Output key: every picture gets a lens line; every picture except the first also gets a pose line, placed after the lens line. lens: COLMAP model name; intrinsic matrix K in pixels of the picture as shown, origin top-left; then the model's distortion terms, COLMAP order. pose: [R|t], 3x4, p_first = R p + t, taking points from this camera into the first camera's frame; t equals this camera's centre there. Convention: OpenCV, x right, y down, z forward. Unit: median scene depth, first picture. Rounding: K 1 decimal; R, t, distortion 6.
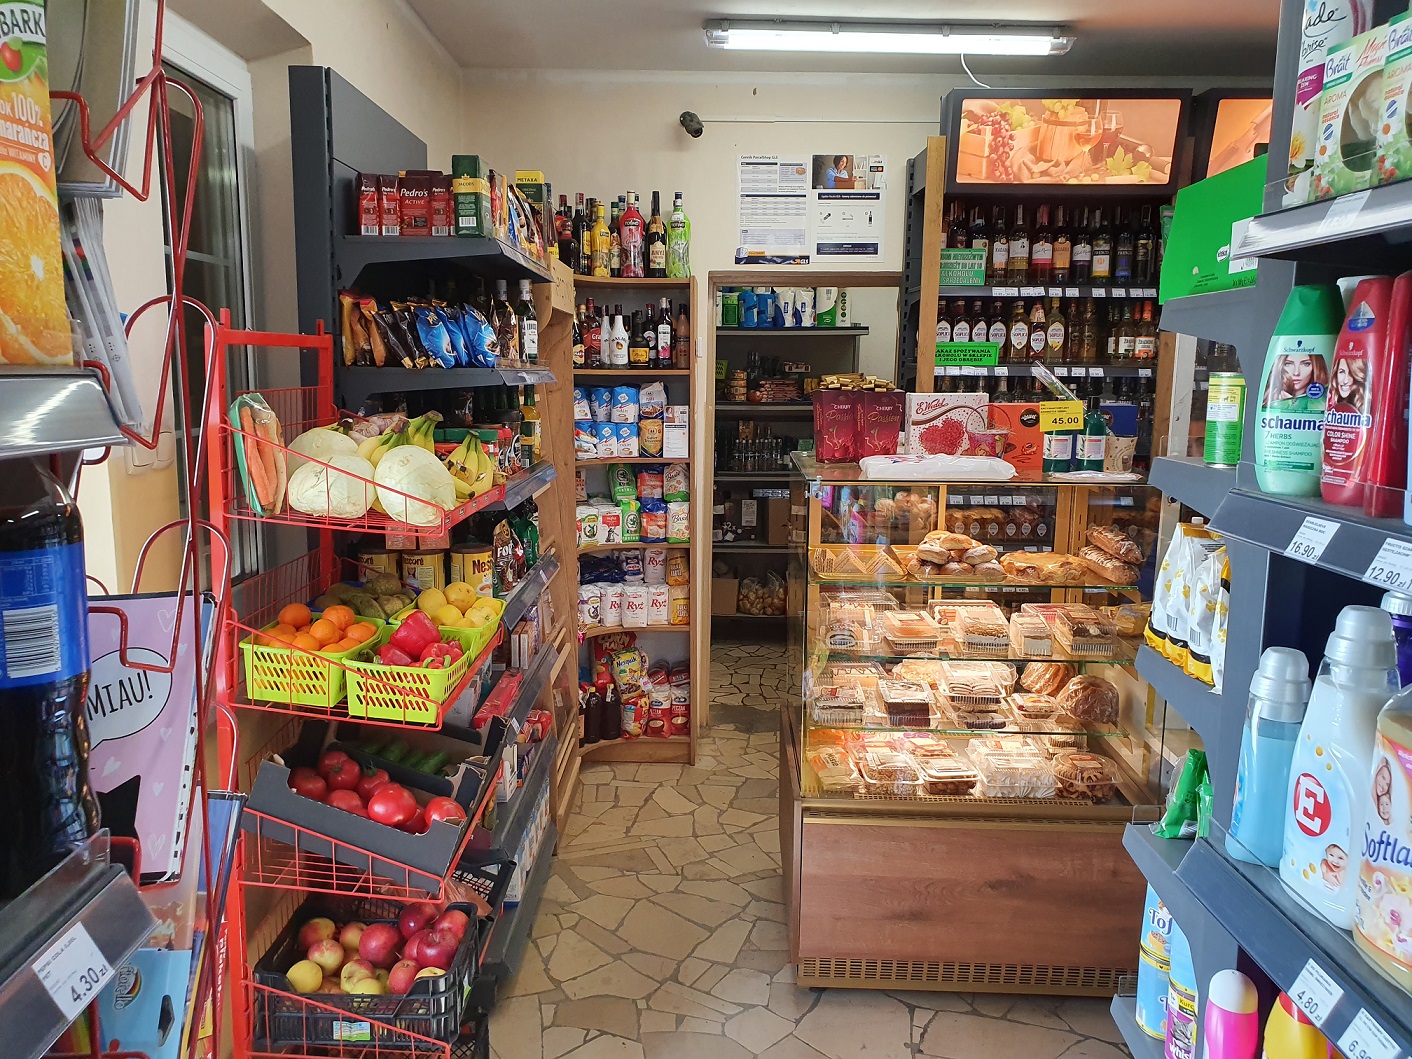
lens RADIAL K [[1103.0, 0, 675.2], [0, 1103.0, 540.5], [0, 0, 1]] dist [0.063738, -0.133840]
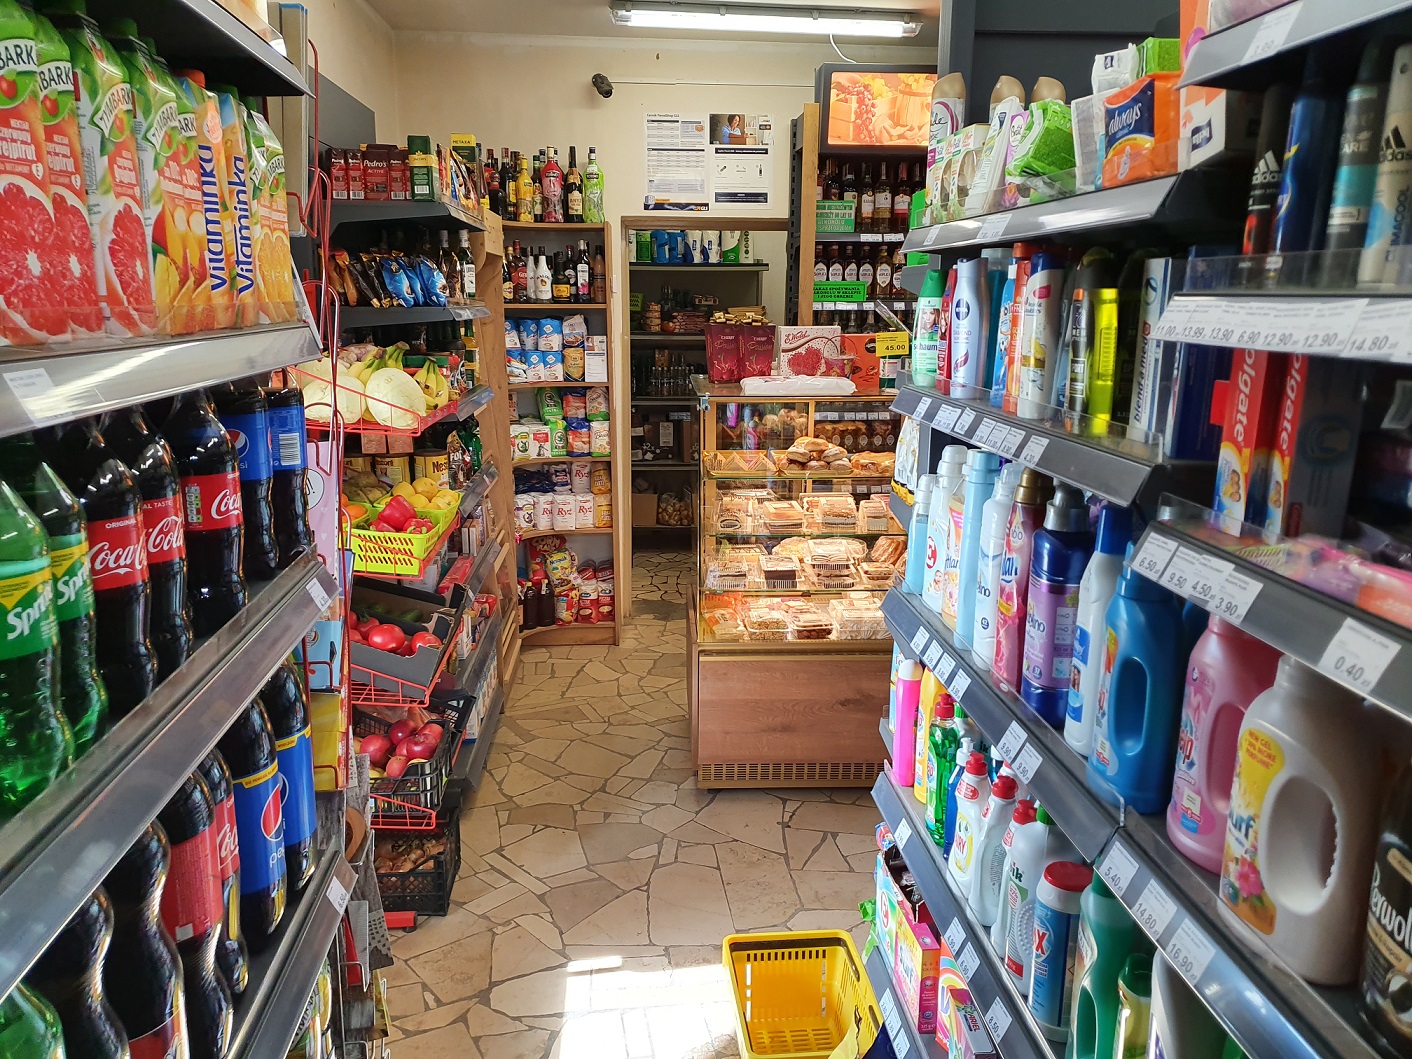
lens RADIAL K [[1099.6, 0, 711.1], [0, 1099.6, 550.2], [0, 0, 1]] dist [0.107124, -0.275714]
pose [[0.995100, -0.023372, 0.096068, 0.005464], [0.016471, 0.997268, 0.072008, 0.020765], [-0.097489, -0.070073, 0.992767, -0.182945]]
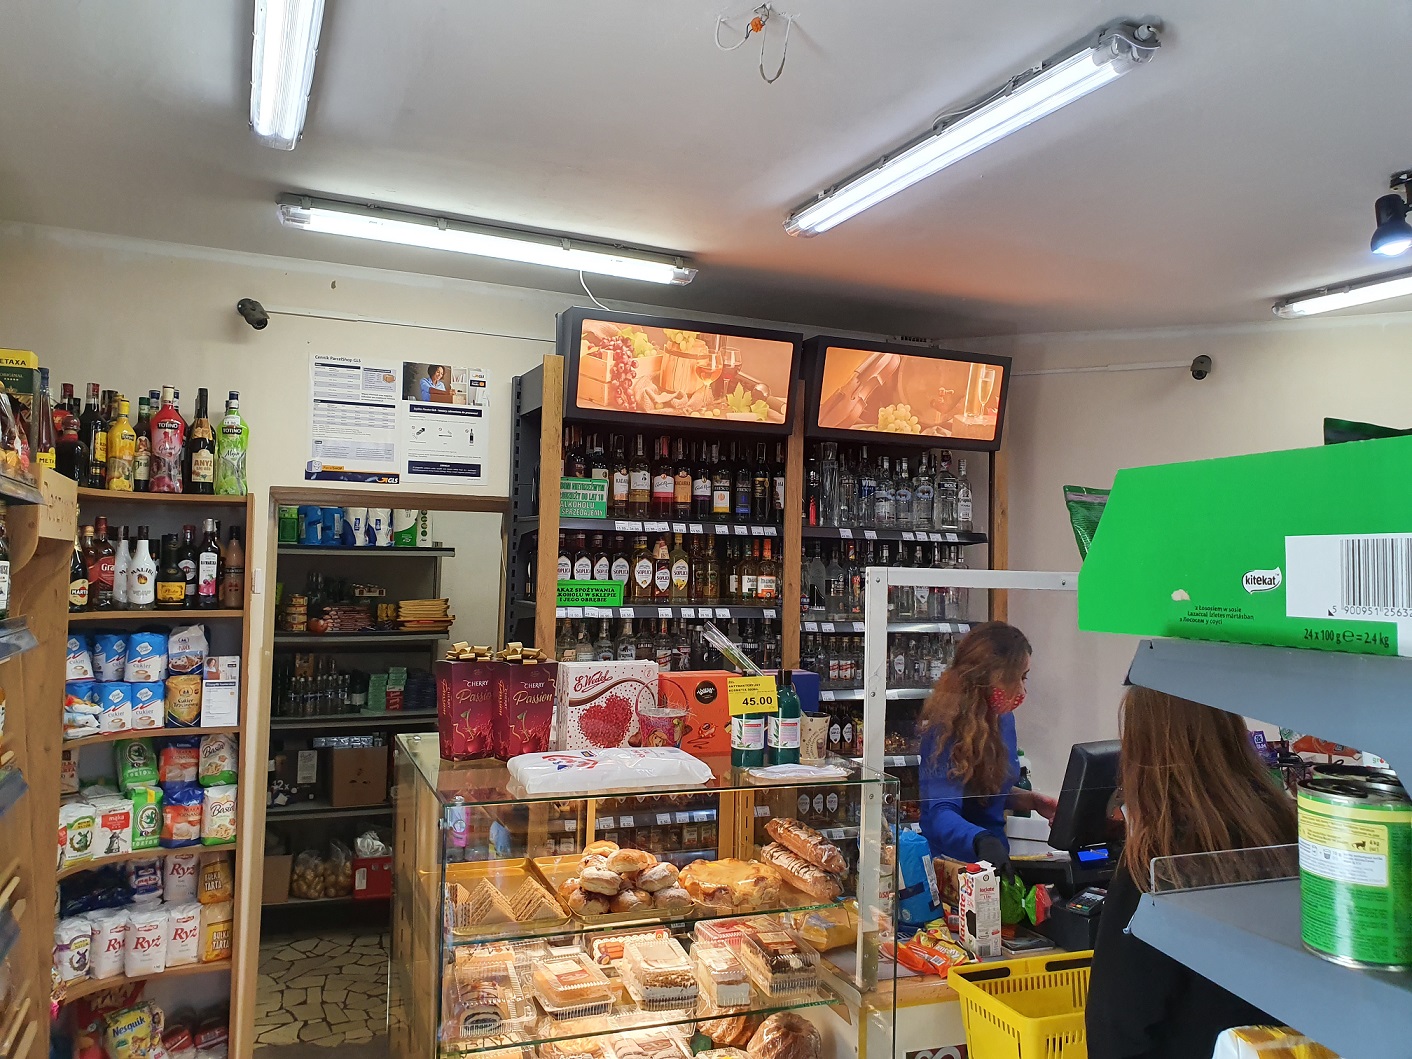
lens RADIAL K [[1104.6, 0, 703.0], [0, 1104.6, 504.8], [0, 0, 1]] dist [0.045562, -0.035017]
pose [[0.911149, 0.034341, 0.410643, -0.017226], [0.052296, 0.978828, -0.197892, -0.059927], [-0.408745, 0.201784, 0.890062, 0.171627]]
